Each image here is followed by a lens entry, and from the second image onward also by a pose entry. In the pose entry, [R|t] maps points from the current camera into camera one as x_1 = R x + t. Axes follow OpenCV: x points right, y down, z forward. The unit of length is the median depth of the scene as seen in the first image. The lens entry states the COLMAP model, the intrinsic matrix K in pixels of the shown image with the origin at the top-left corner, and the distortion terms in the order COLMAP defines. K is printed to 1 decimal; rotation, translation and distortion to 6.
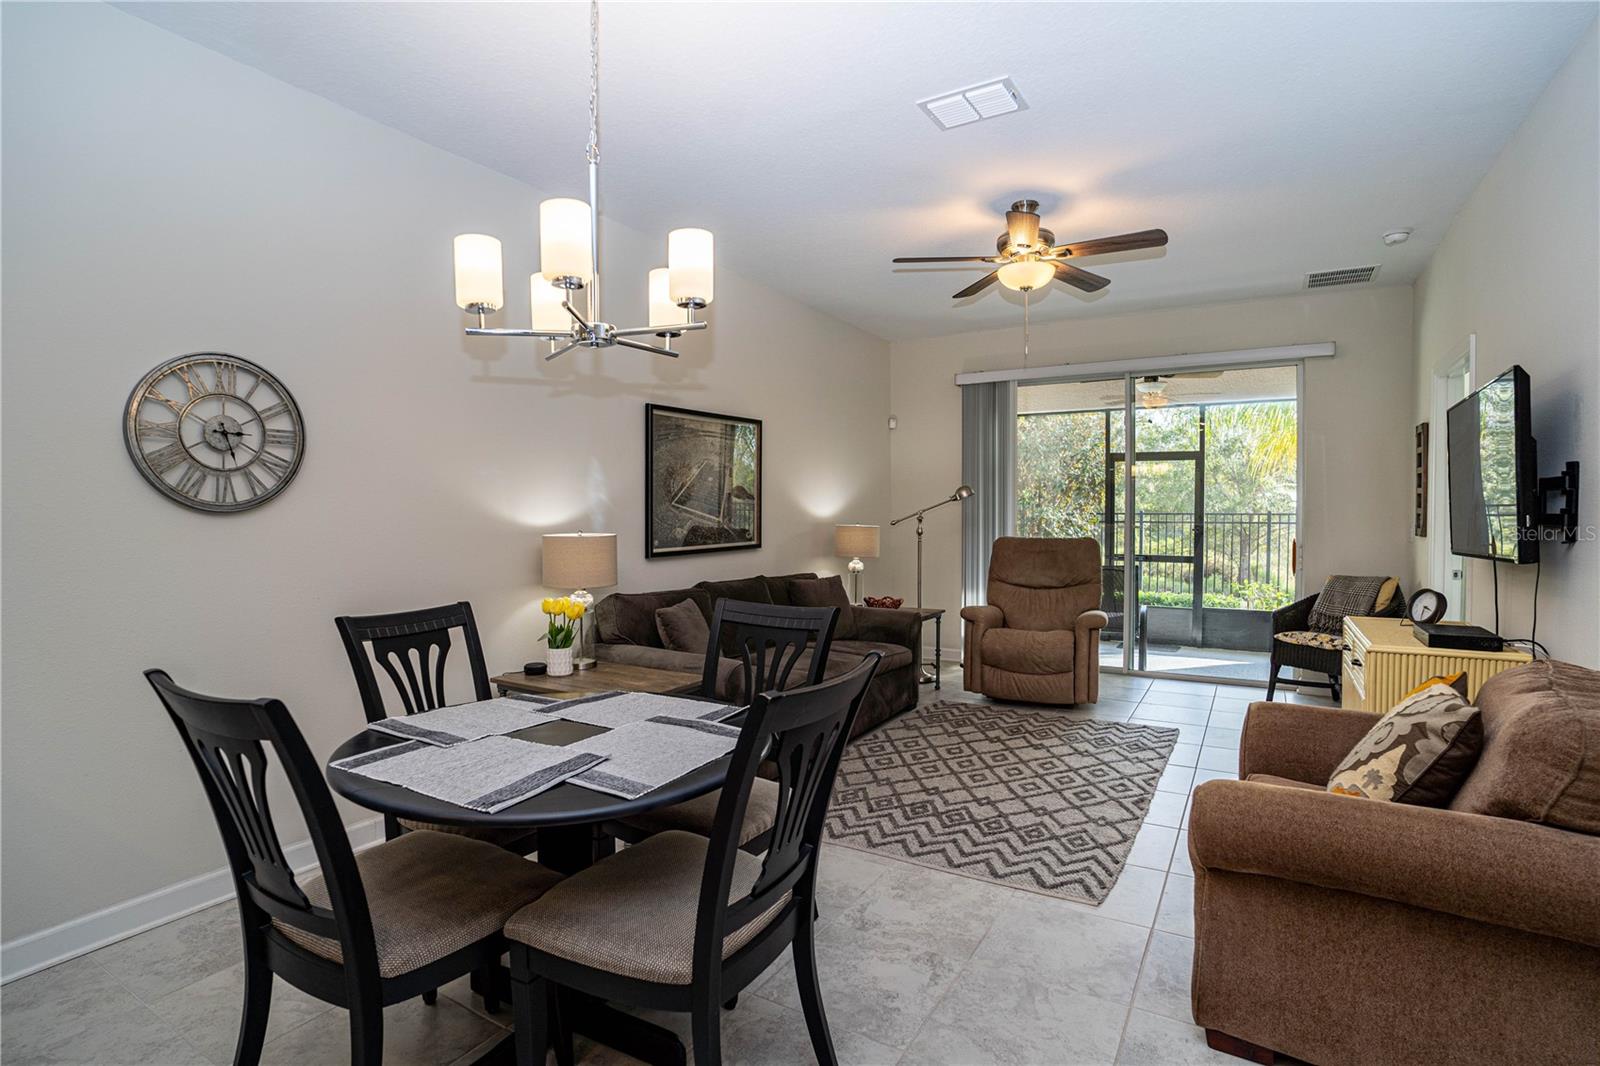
lens RADIAL K [[786.1, 0, 800.0], [0, 786.1, 533.0], [0, 0, 1]] dist [-0.082866, 0.037636]
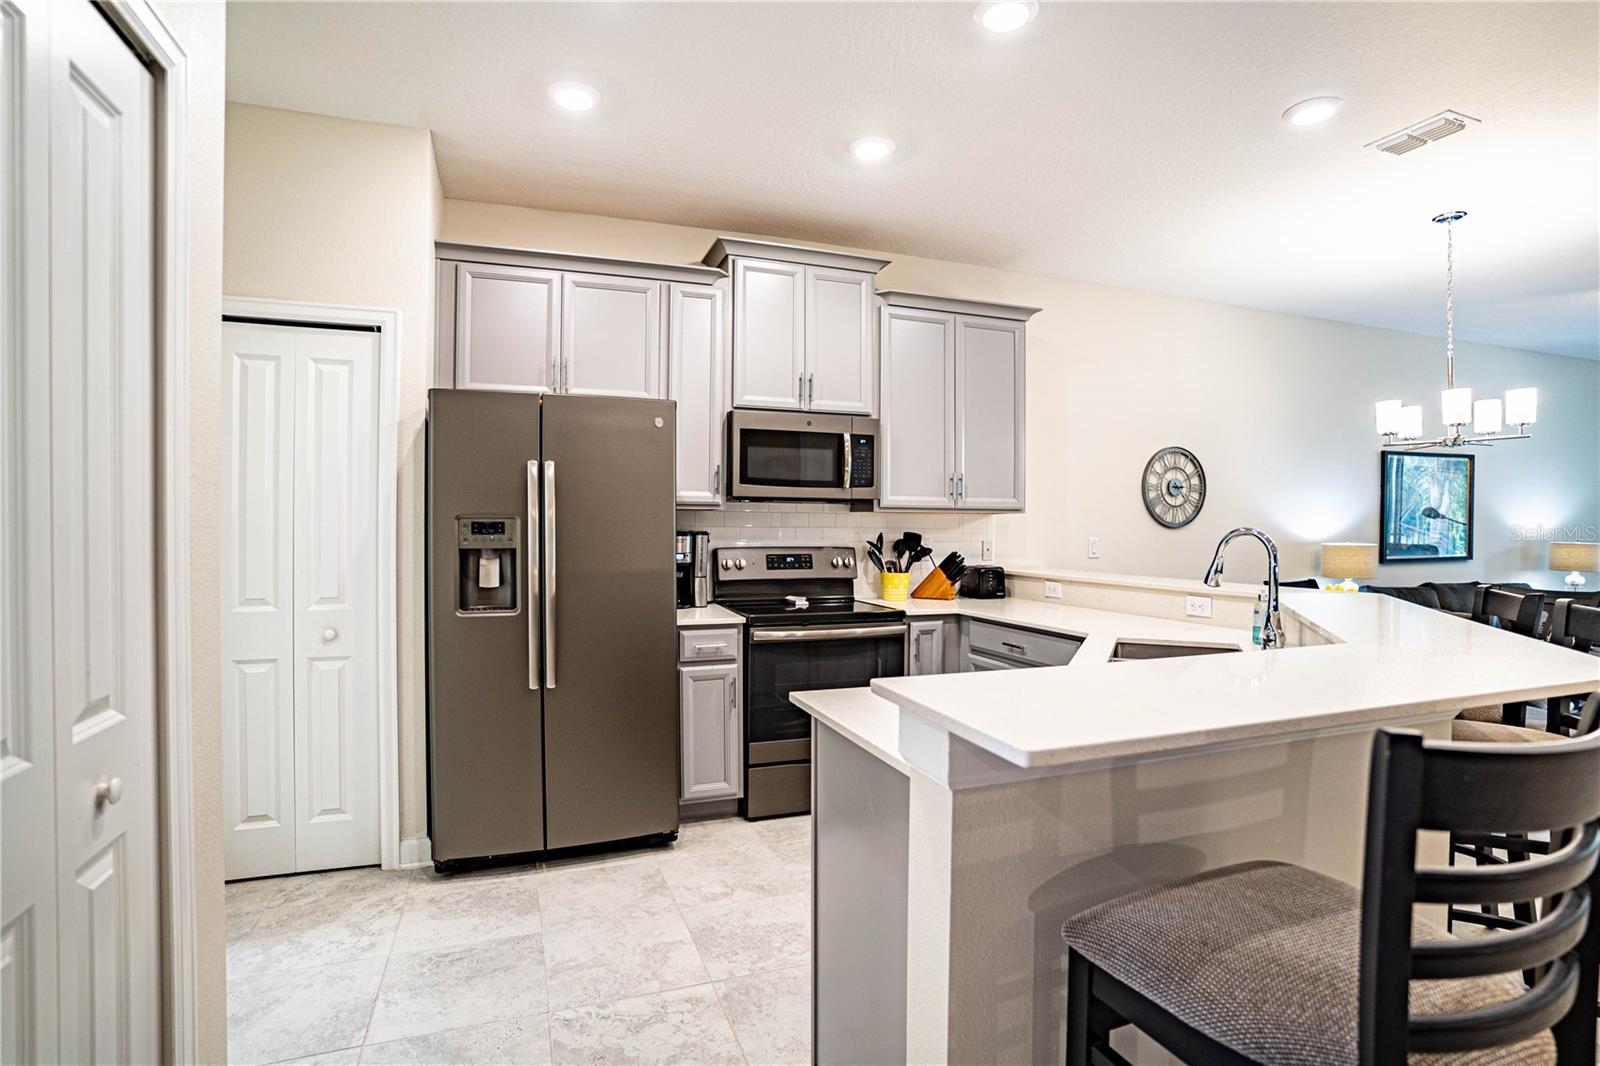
lens RADIAL K [[791.7, 0, 800.0], [0, 791.7, 533.0], [0, 0, 1]] dist [-0.082084, 0.039125]
pose [[0.777815, 0.010519, -0.628406, -0.149574], [-0.023530, 0.999646, -0.012392, 0.021285], [0.628053, 0.024425, 0.777787, -0.709736]]
